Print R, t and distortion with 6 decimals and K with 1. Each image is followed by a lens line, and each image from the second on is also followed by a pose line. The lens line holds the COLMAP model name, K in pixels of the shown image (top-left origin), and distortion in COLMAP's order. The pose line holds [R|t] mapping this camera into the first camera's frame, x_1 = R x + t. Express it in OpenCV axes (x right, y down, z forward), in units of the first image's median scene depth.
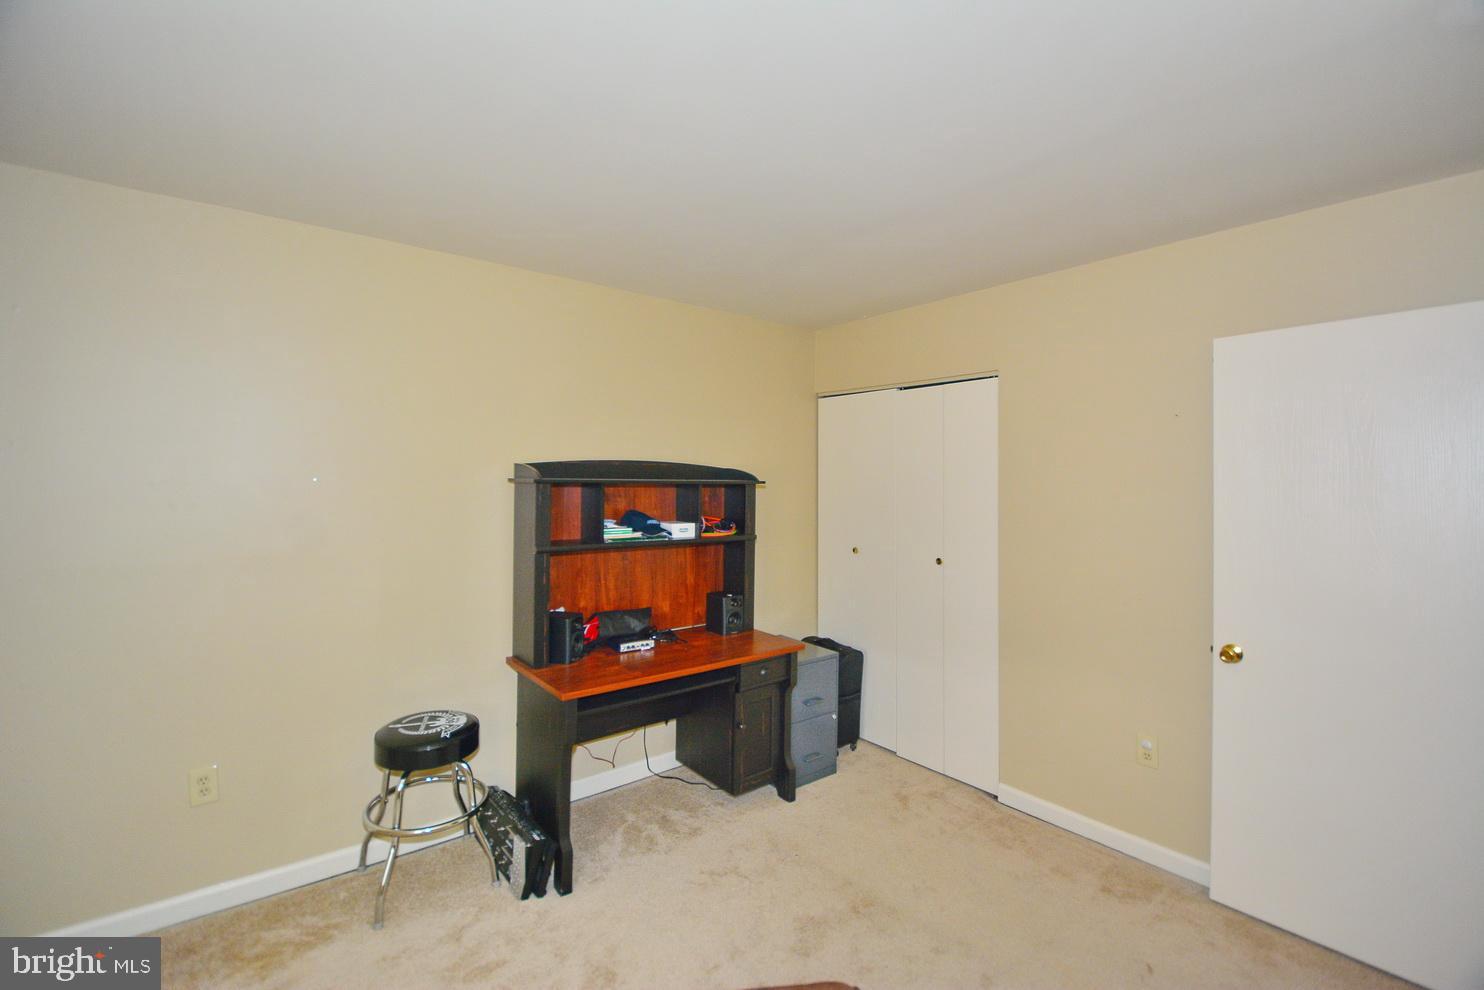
lens RADIAL K [[660.4, 0, 743.6], [0, 660.4, 481.9], [0, 0, 1]] dist [0.032897, -0.030875]
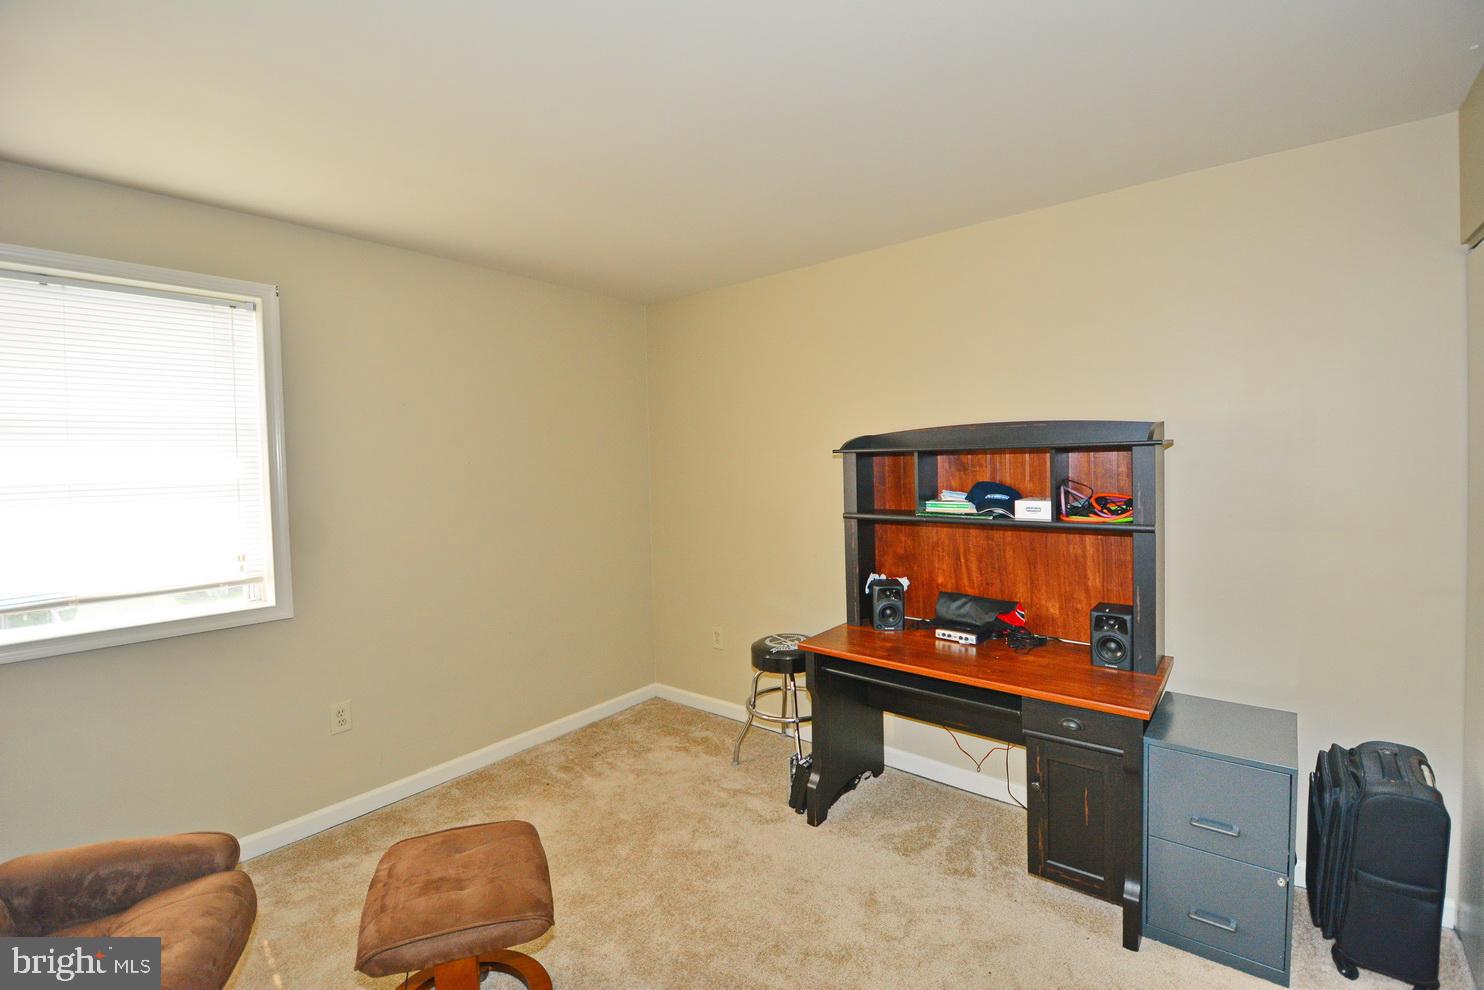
lens RADIAL K [[660.4, 0, 743.6], [0, 660.4, 481.9], [0, 0, 1]] dist [0.032897, -0.030875]
pose [[0.196795, 0.018679, -0.980267, 0.606177], [0.023550, 0.999440, 0.023772, 0.015460], [0.980162, -0.027764, 0.196245, 0.531201]]
